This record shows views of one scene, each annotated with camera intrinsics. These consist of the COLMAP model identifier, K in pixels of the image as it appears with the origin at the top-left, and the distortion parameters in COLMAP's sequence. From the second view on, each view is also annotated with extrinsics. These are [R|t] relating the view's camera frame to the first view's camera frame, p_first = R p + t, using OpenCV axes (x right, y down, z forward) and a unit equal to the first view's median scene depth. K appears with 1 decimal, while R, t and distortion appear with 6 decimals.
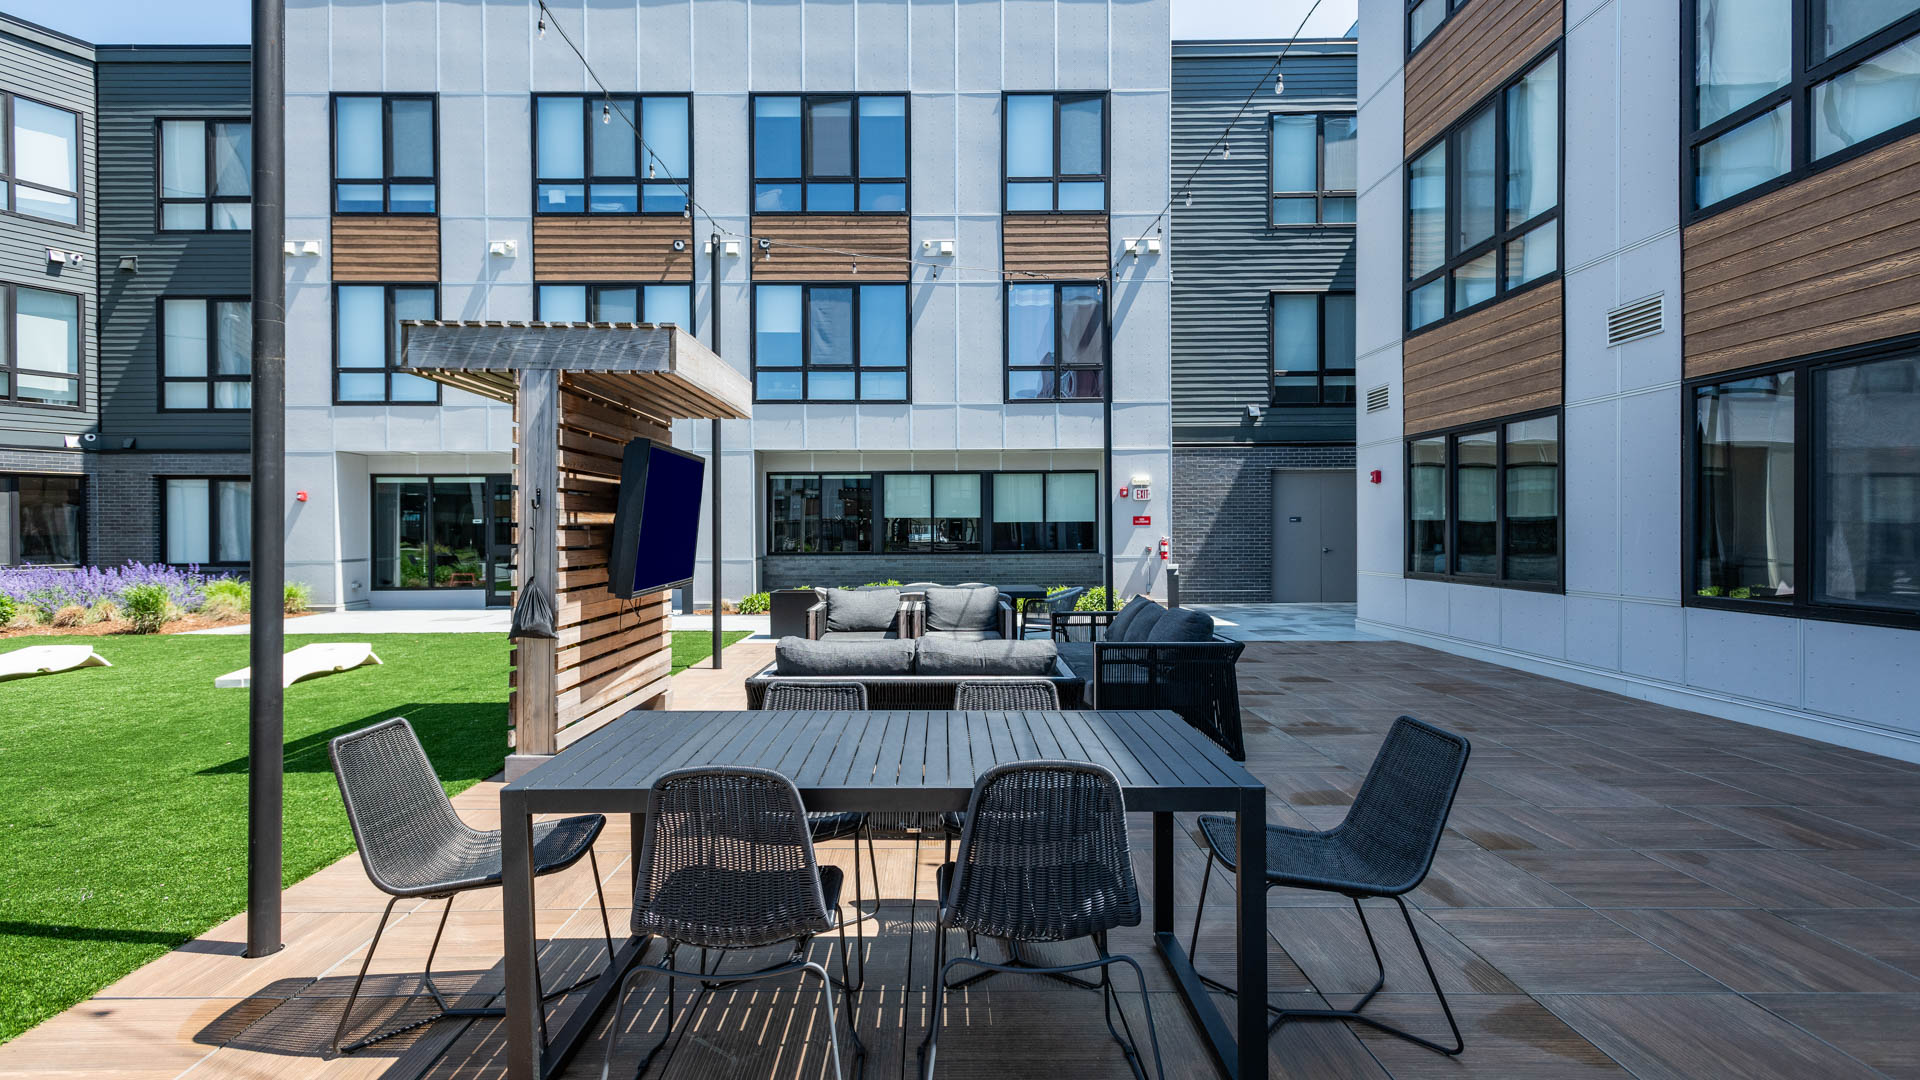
lens RADIAL K [[1097.2, 0, 915.1], [0, 1097.2, 539.3], [0, 0, 1]] dist [0.010546, -0.000656]
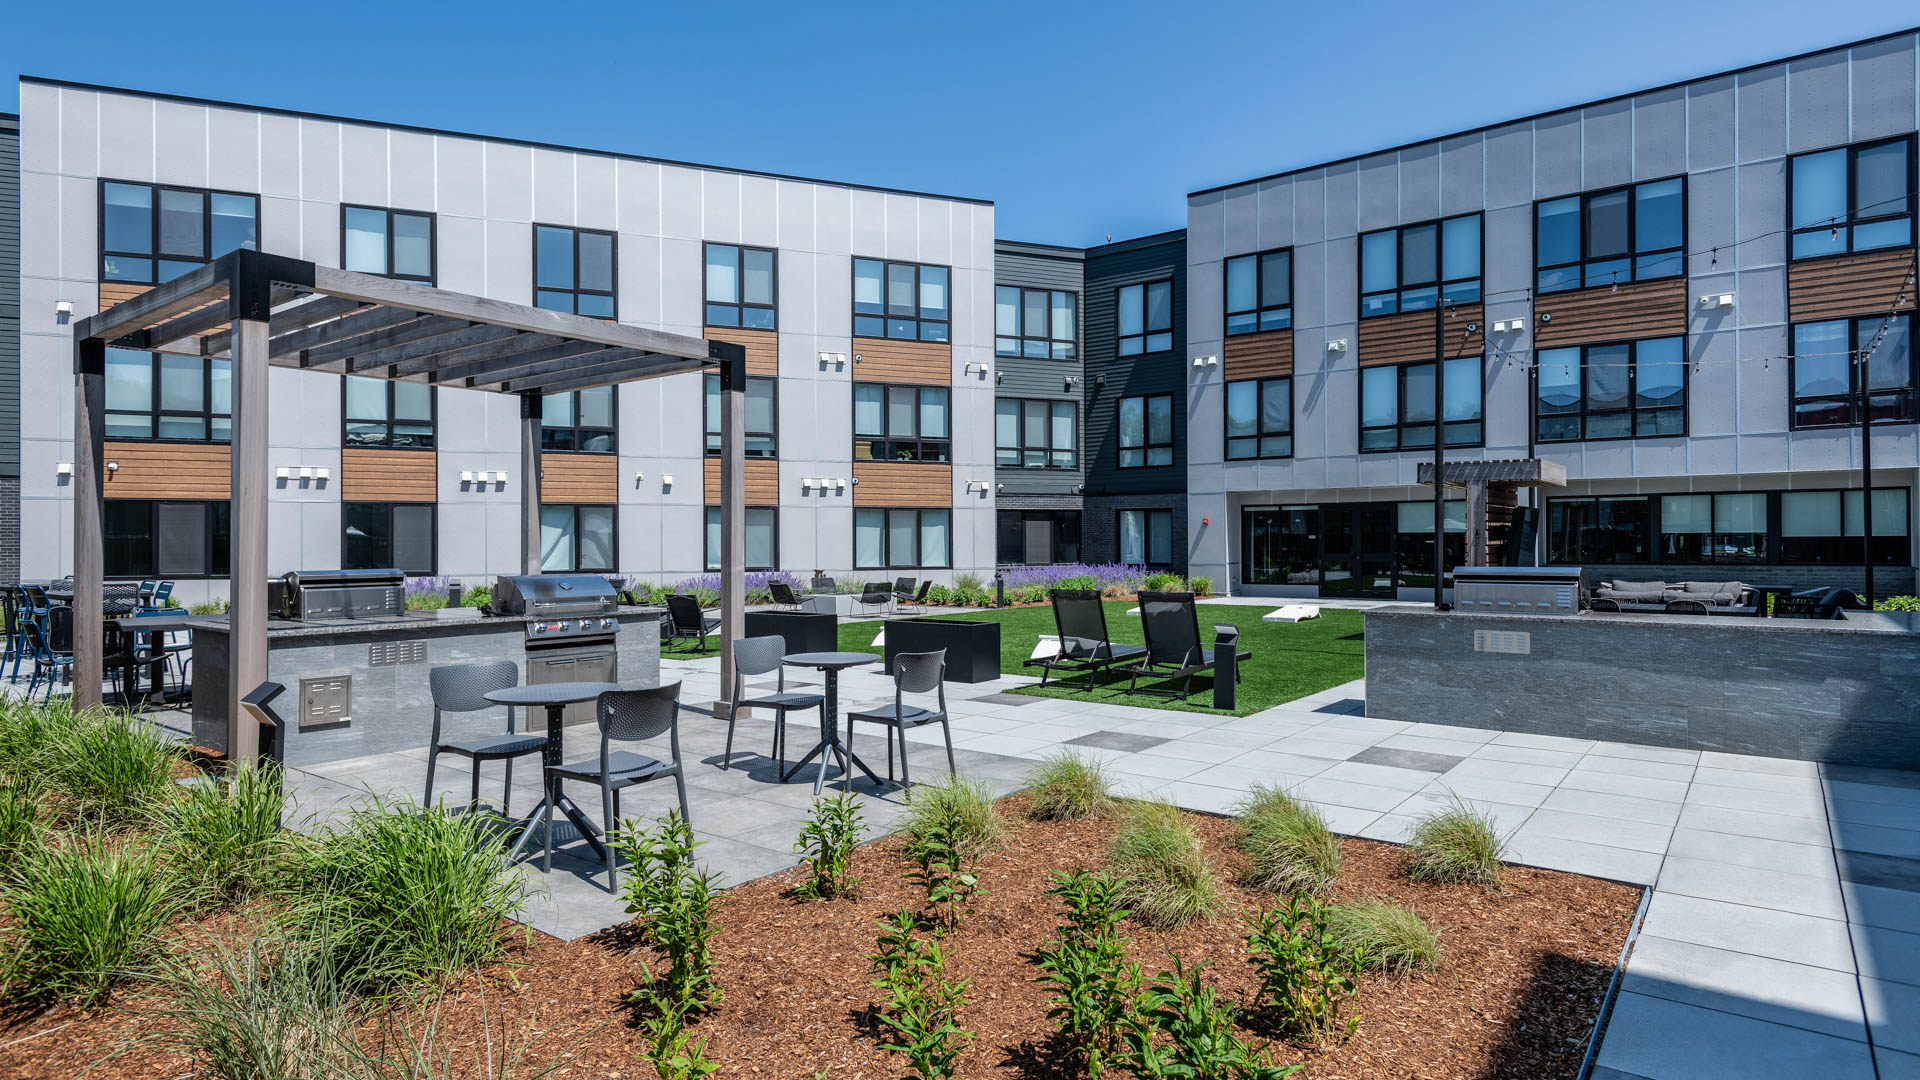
lens RADIAL K [[1034.7, 0, 960.0], [0, 1034.7, 540.0], [0, 0, 1]] dist [0.000938, -0.001212]
pose [[0.803625, 0.000305, -0.595135, 0.029360], [-0.001538, 0.999998, -0.001564, -0.010070], [0.595134, 0.002172, 0.803624, -0.355848]]
